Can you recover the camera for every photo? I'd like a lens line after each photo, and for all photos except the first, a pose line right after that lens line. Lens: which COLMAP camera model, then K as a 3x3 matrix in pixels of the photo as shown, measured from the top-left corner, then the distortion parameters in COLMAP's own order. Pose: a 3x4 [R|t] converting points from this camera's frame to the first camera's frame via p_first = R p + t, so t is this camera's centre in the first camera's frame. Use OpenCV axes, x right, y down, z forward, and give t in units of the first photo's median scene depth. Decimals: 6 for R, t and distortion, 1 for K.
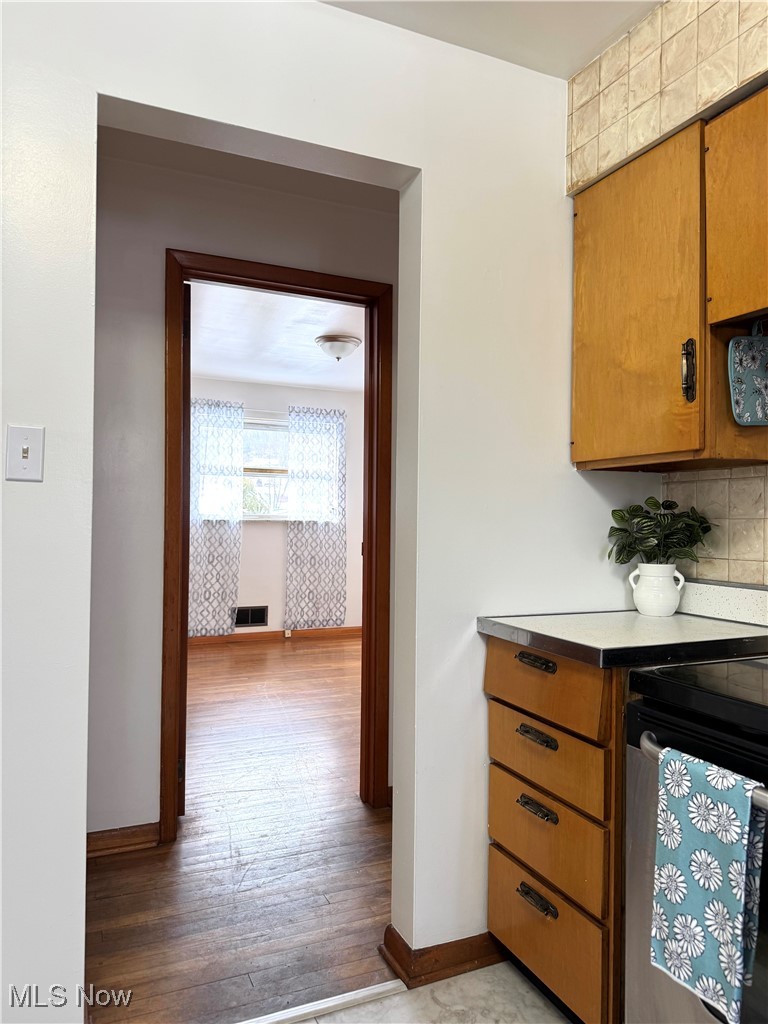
lens RADIAL K [[727.3, 0, 379.3], [0, 727.3, 512.9], [0, 0, 1]] dist [-0.000064, -0.004297]
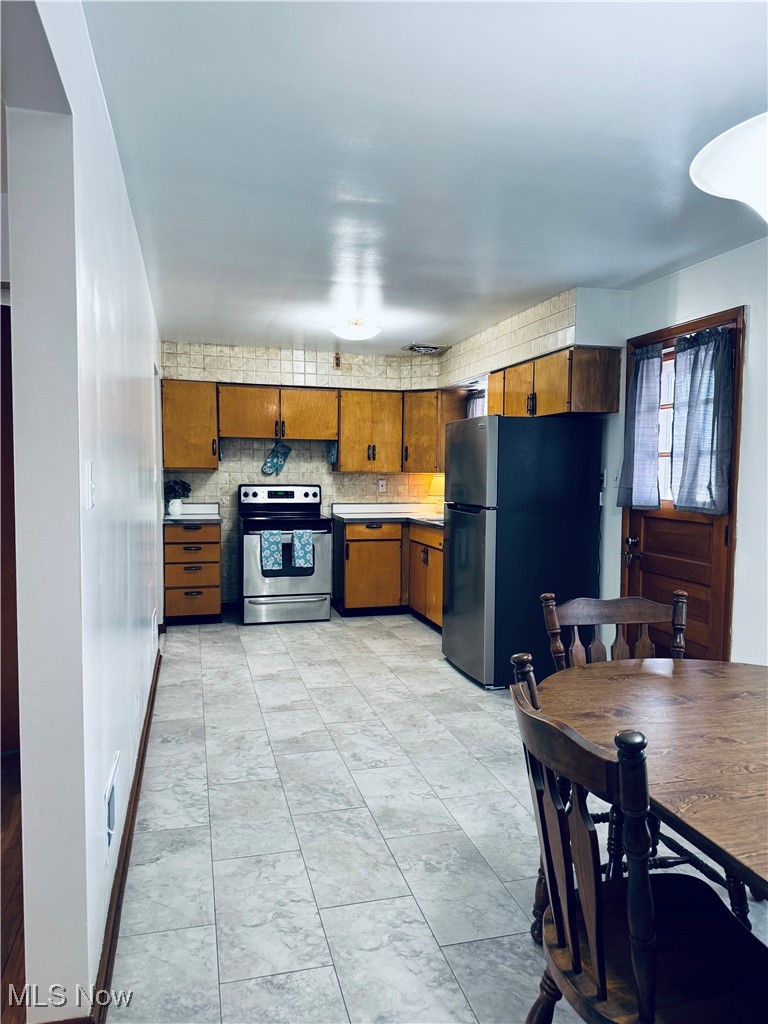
lens RADIAL K [[727.3, 0, 384.0], [0, 727.3, 514.0], [0, 0, 1]] dist [-0.000064, -0.004297]
pose [[0.158155, -0.073563, 0.984670, -3.081424], [-0.015870, 0.996903, 0.077026, -0.148251], [-0.987287, -0.027809, 0.156497, -0.474671]]
